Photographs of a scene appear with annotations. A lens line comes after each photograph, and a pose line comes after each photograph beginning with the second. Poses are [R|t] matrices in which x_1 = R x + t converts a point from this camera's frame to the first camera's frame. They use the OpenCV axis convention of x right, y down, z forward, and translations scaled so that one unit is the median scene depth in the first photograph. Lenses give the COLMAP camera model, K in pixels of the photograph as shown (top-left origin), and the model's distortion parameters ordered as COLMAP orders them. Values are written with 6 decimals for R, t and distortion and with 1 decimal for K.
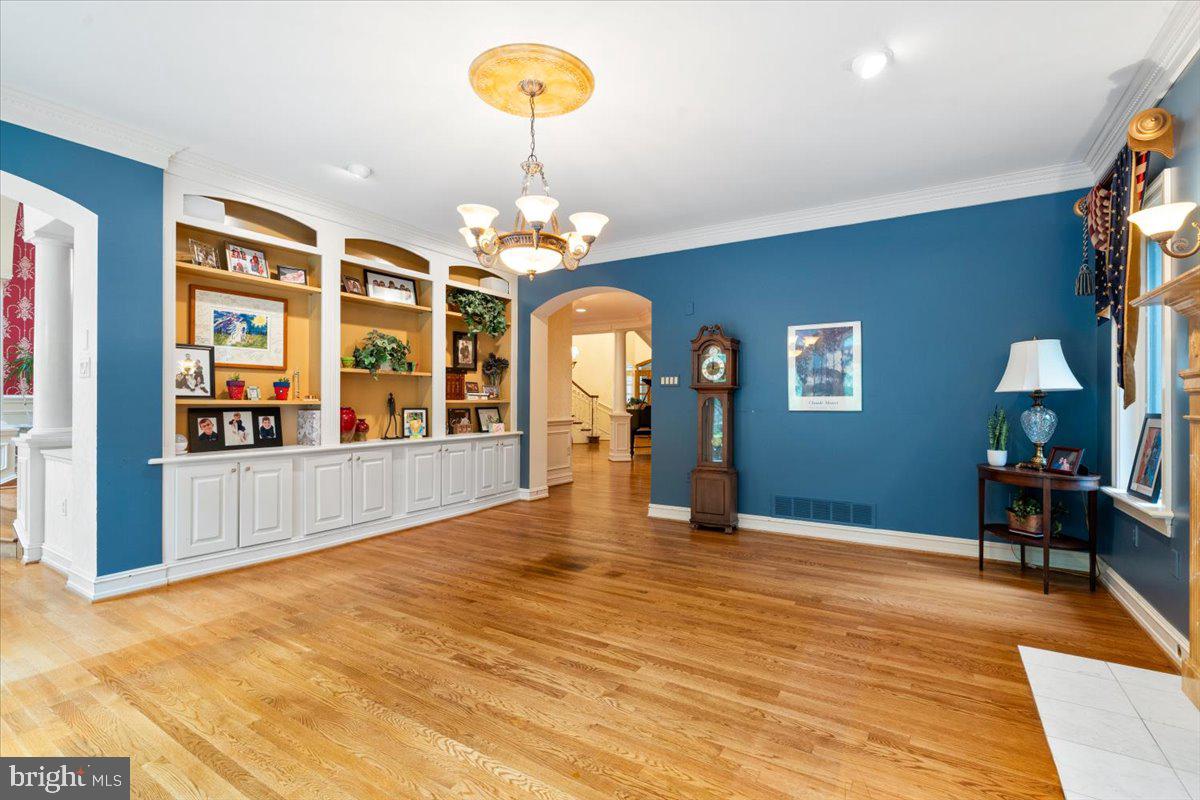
lens RADIAL K [[548.4, 0, 600.0], [0, 548.4, 400.0], [0, 0, 1]] dist [-0.000238, 0.000042]
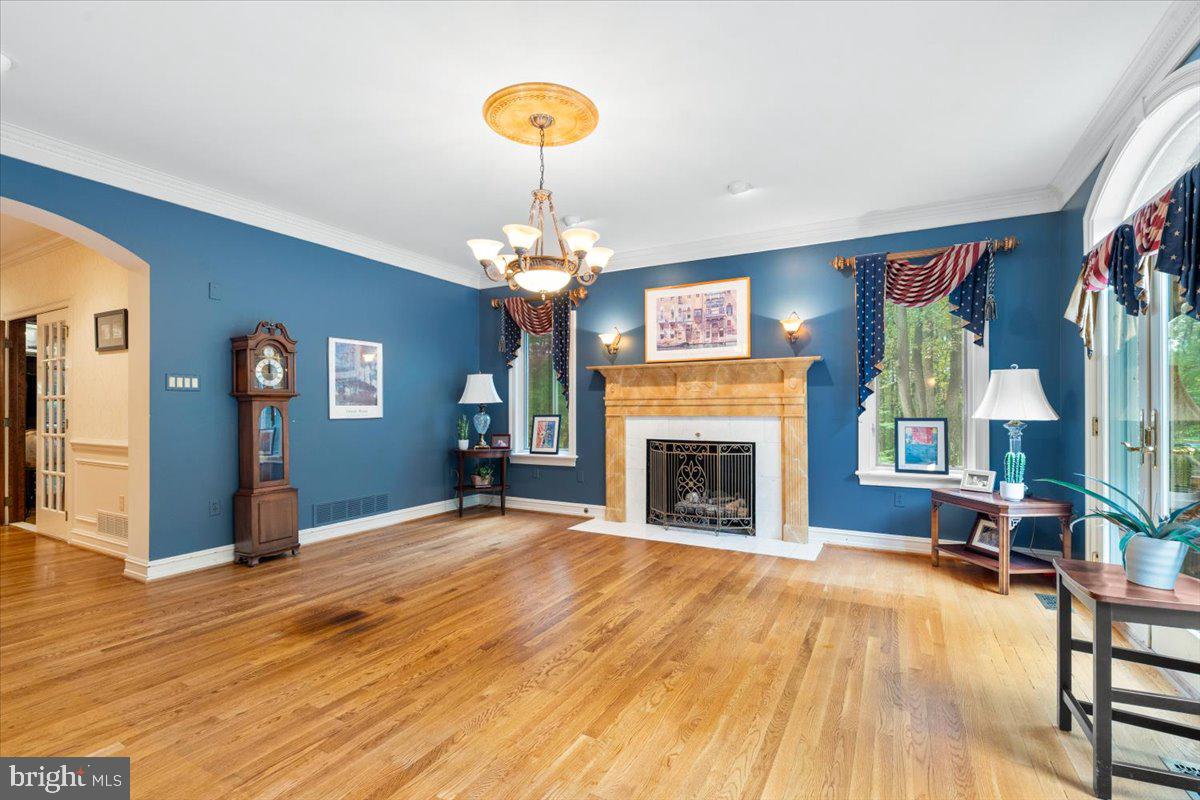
lens RADIAL K [[539.3, 0, 597.7], [0, 539.3, 406.2], [0, 0, 1]] dist [-0.002105, -0.000178]
pose [[-0.049901, 0.002652, 0.998751, -0.892749], [0.000545, 0.999996, -0.002628, -0.002647], [-0.998754, 0.000413, -0.049903, 0.704757]]
